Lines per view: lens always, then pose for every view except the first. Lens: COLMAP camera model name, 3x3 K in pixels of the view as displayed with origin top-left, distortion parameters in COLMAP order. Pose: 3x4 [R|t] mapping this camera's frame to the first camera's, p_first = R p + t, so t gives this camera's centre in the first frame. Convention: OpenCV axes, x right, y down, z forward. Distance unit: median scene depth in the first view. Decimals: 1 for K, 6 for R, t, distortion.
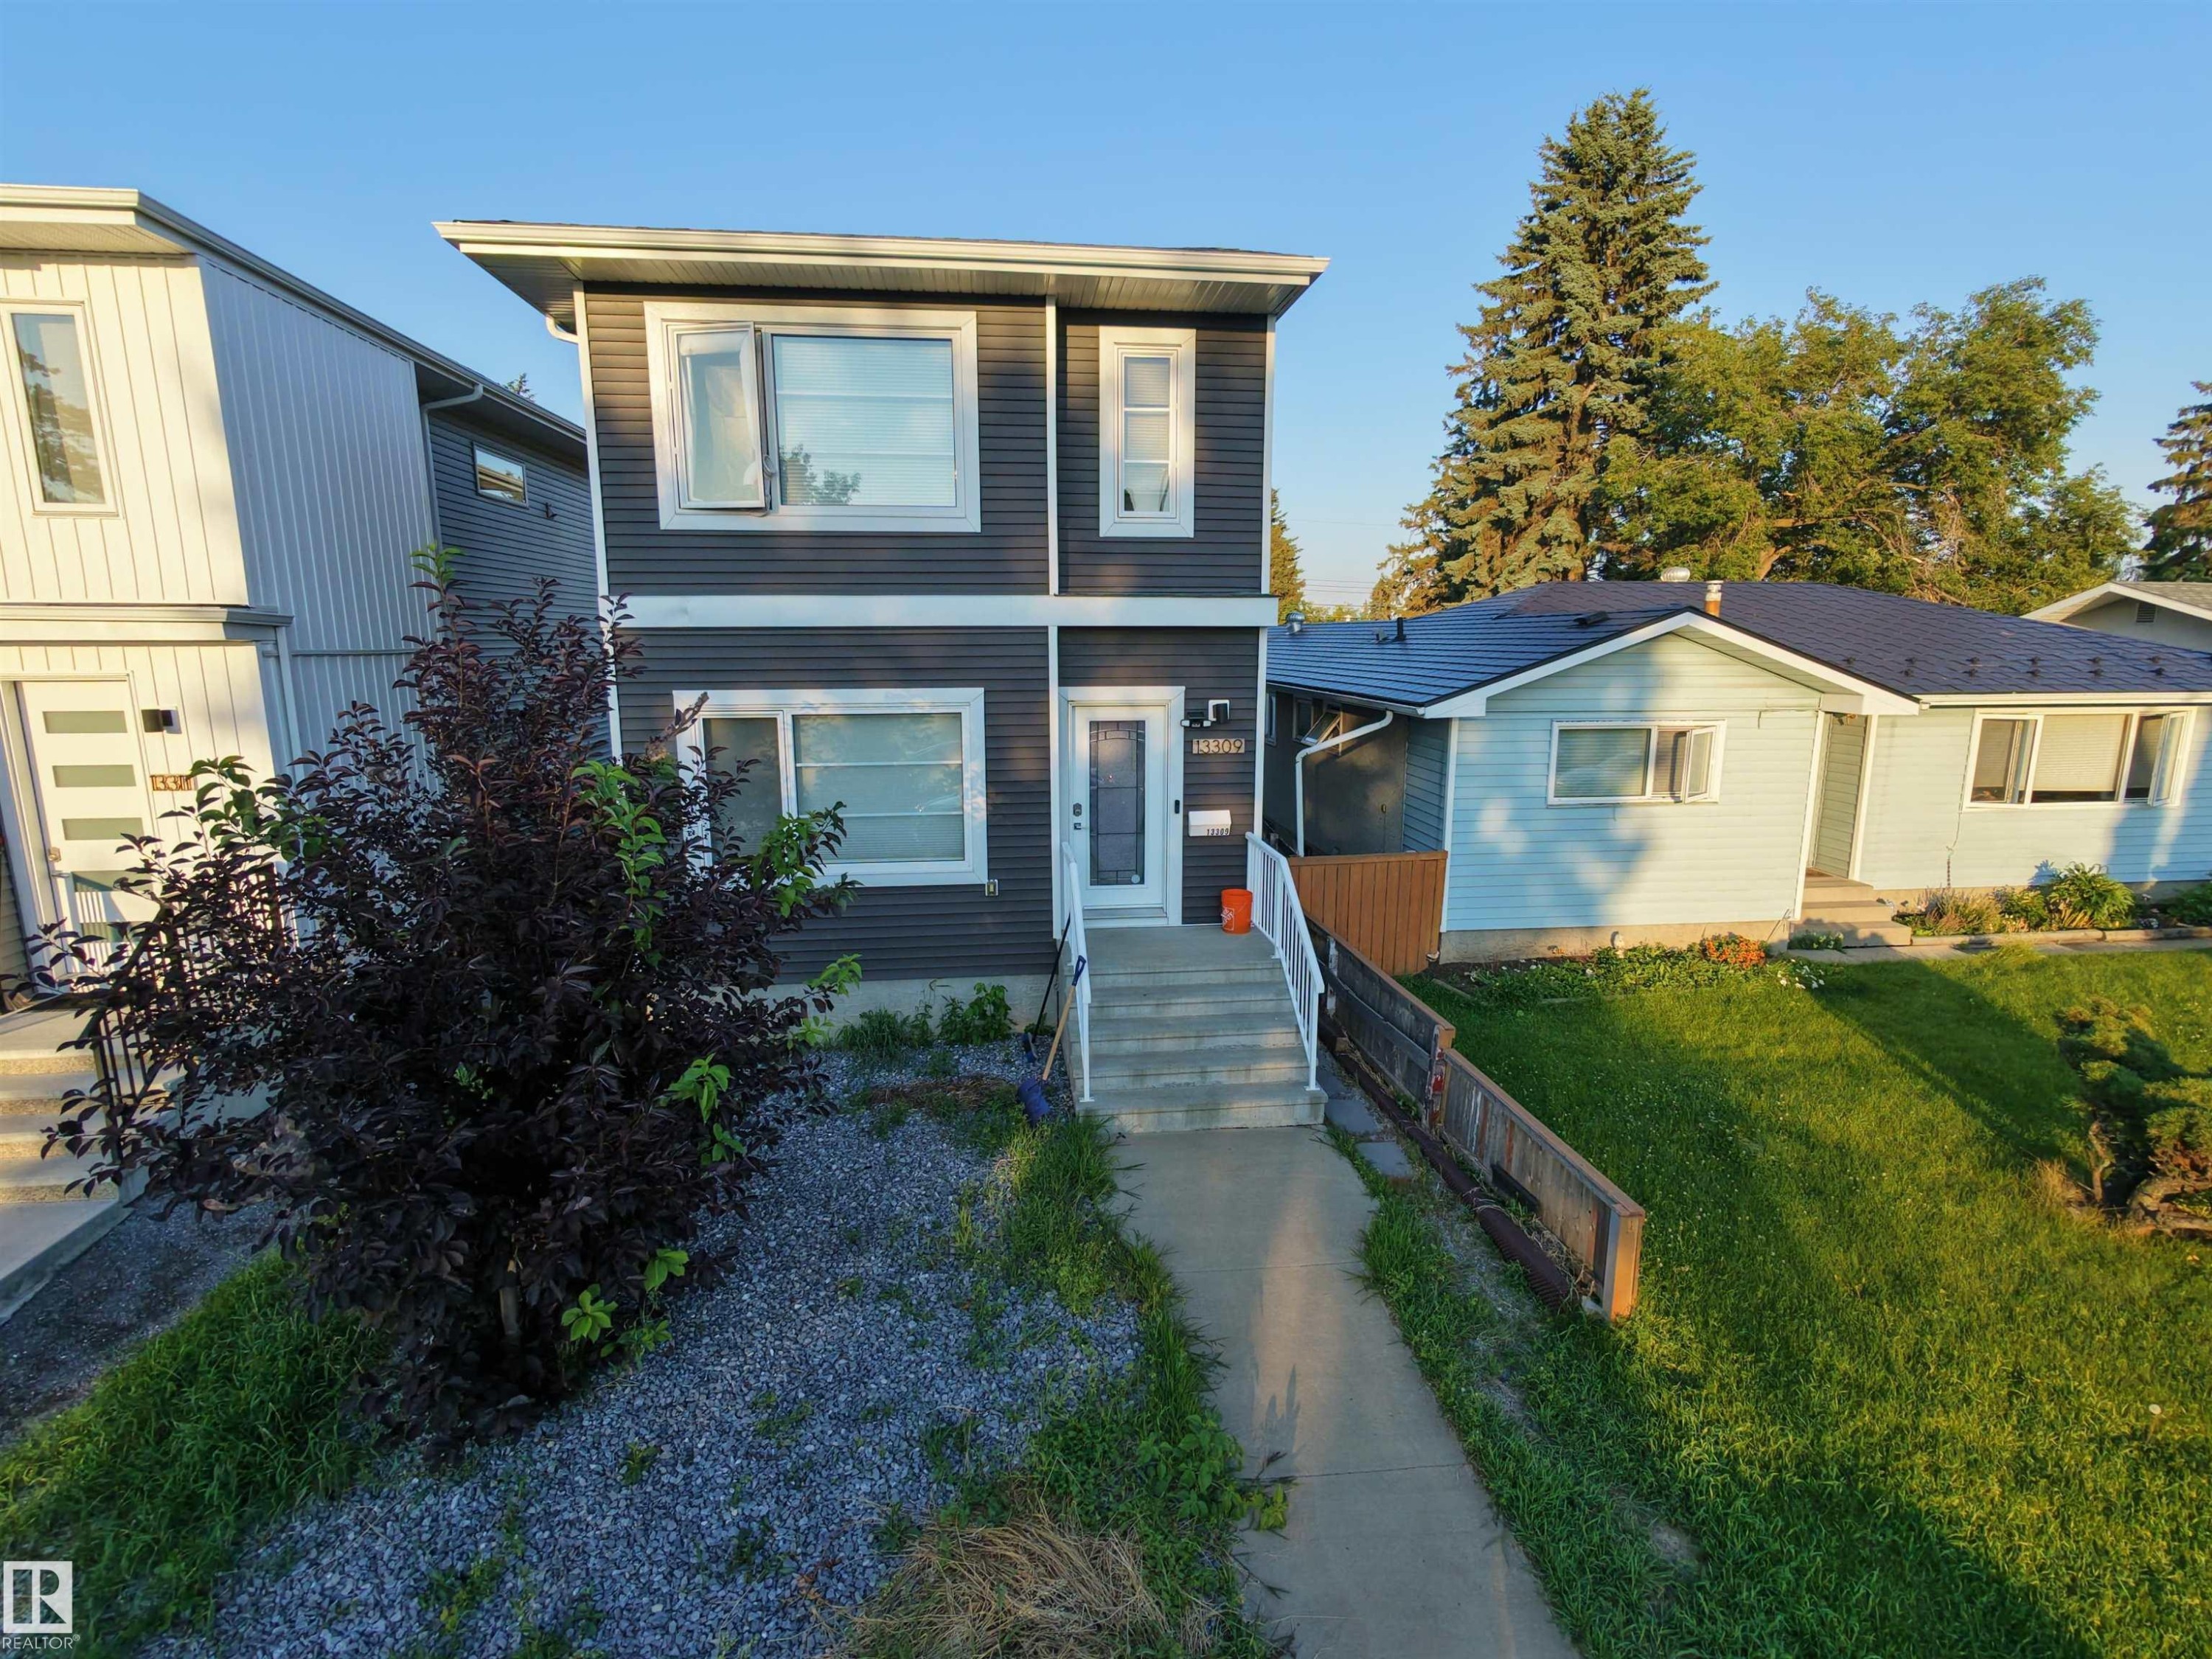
lens RADIAL K [[866.5, 0, 1105.1], [0, 866.5, 793.9], [0, 0, 1]] dist [-0.000045, 0.001026]
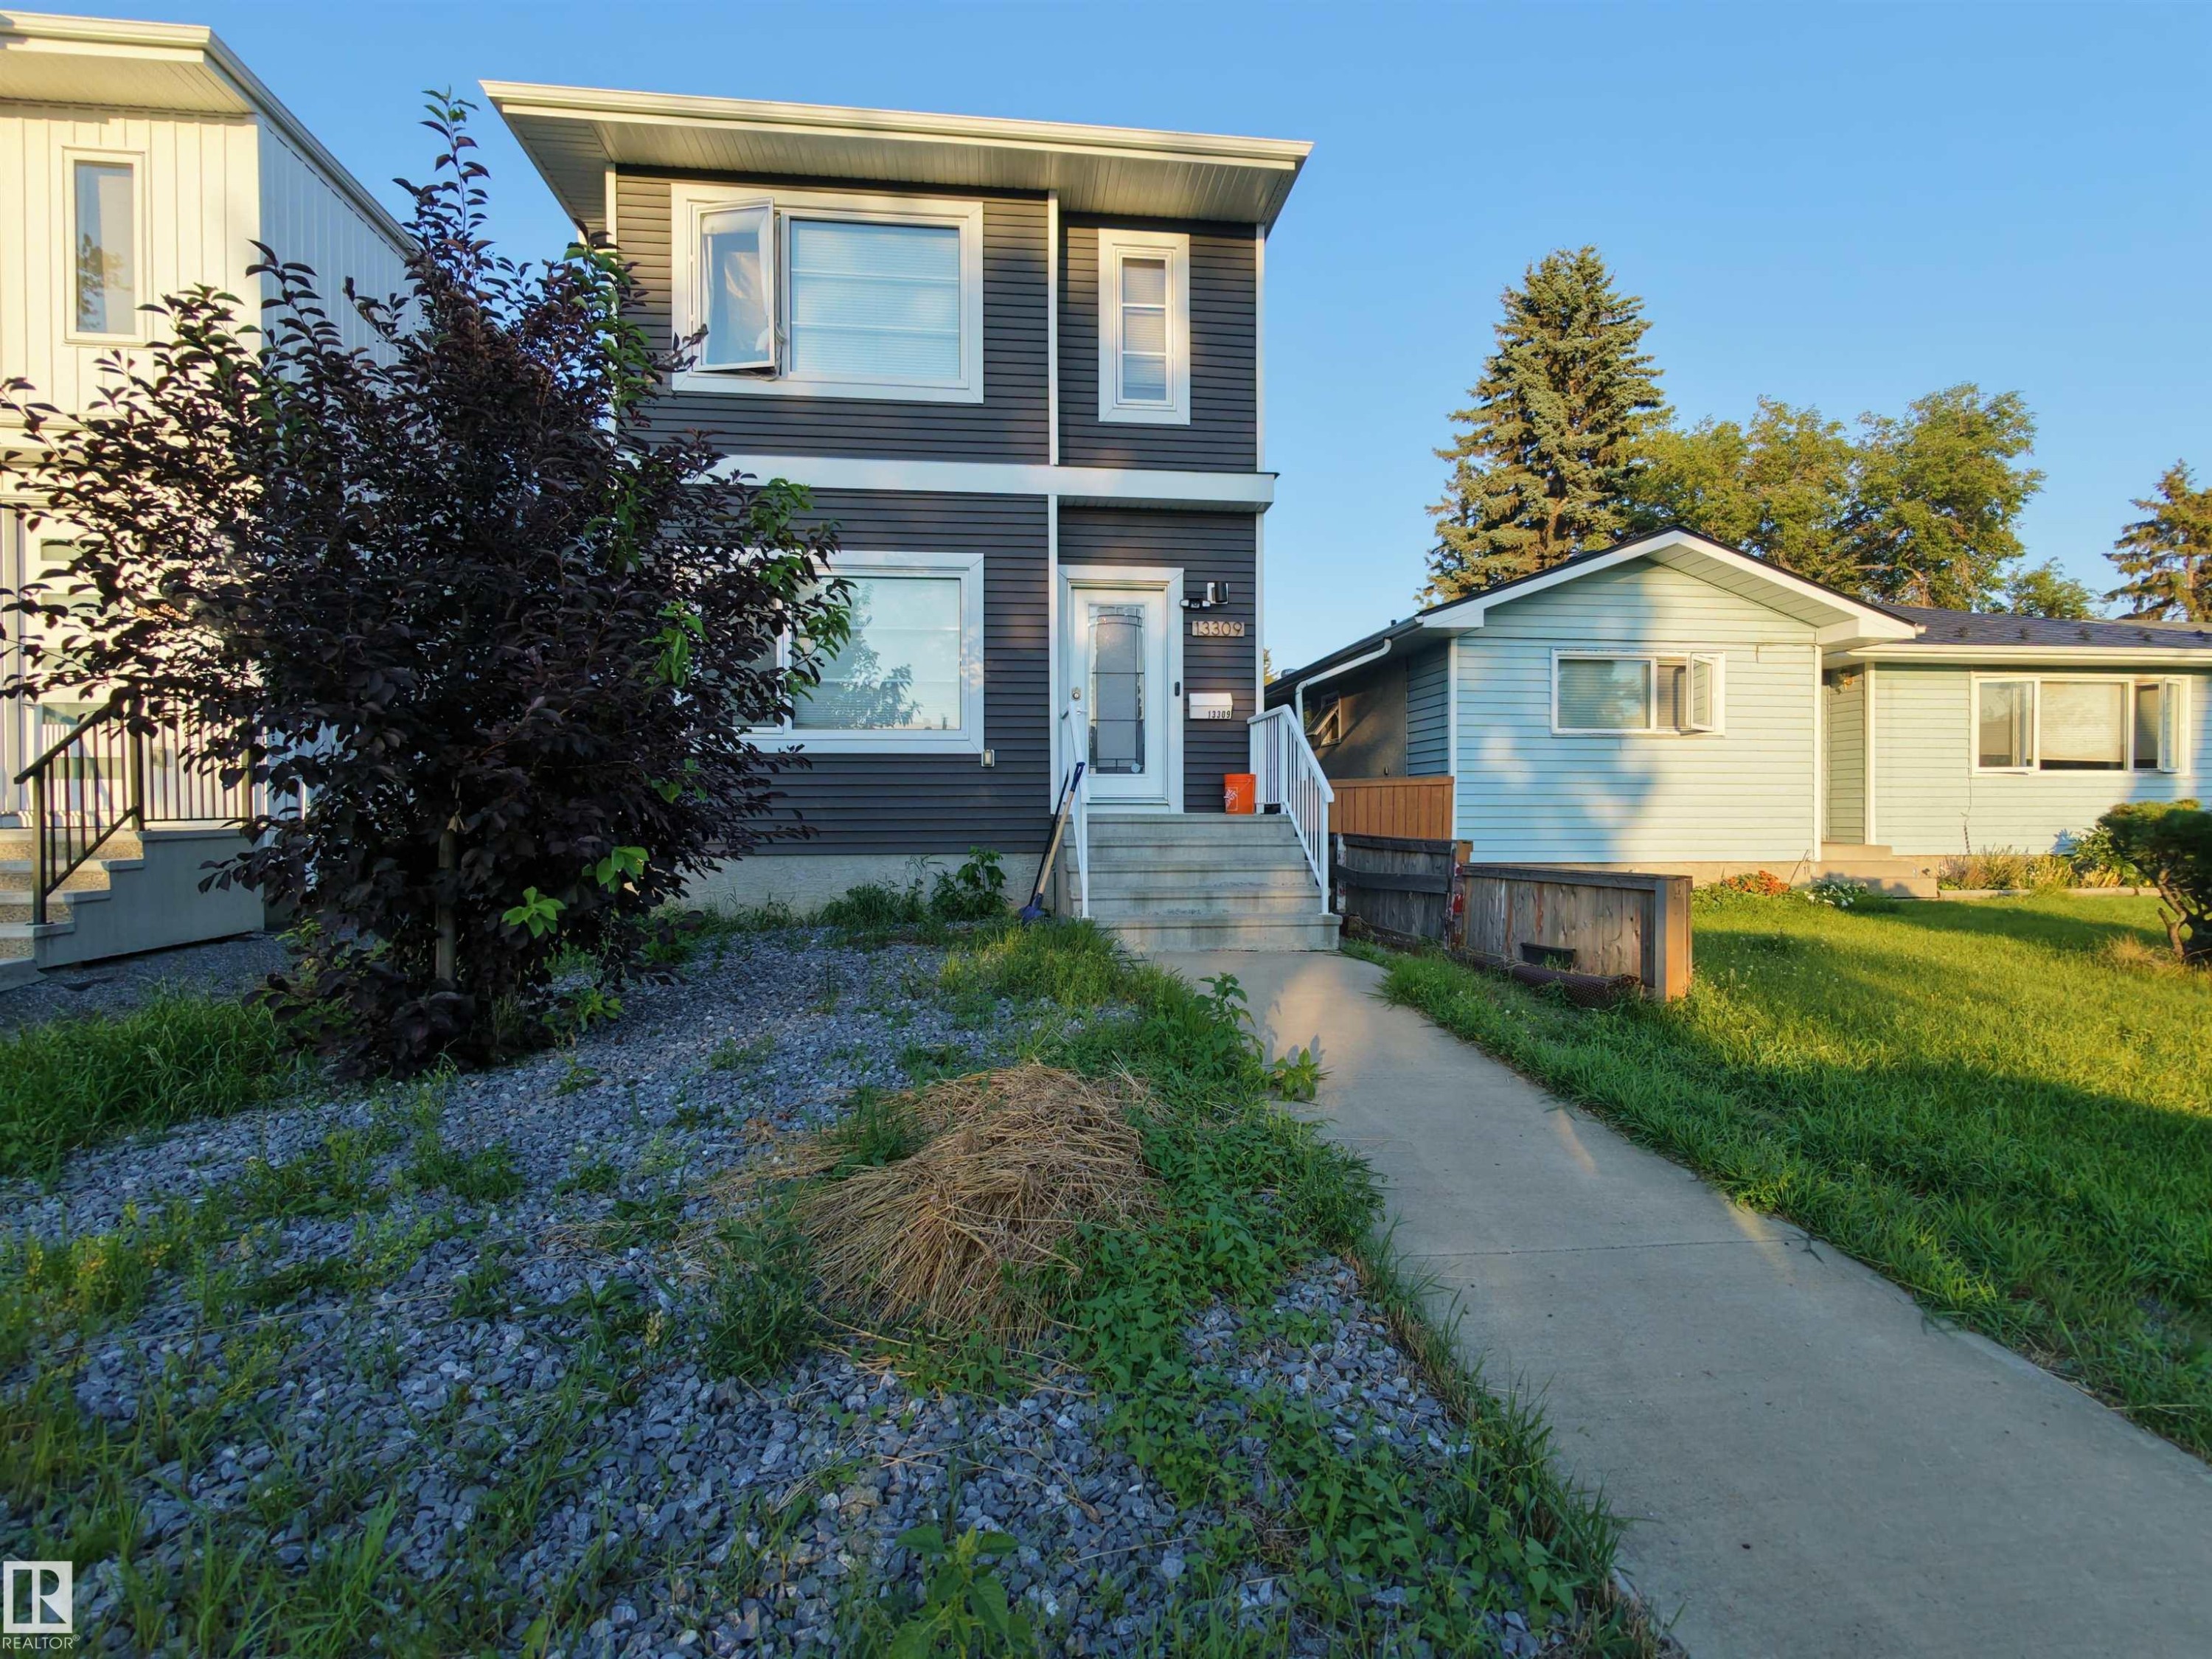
lens RADIAL K [[866.5, 0, 1105.3], [0, 866.5, 828.4], [0, 0, 1]] dist [-0.000045, 0.001026]
pose [[0.999998, -0.000802, 0.001846, -0.000787], [0.001052, 0.990252, -0.139286, 0.282857], [-0.001716, 0.139288, 0.990250, 0.041297]]
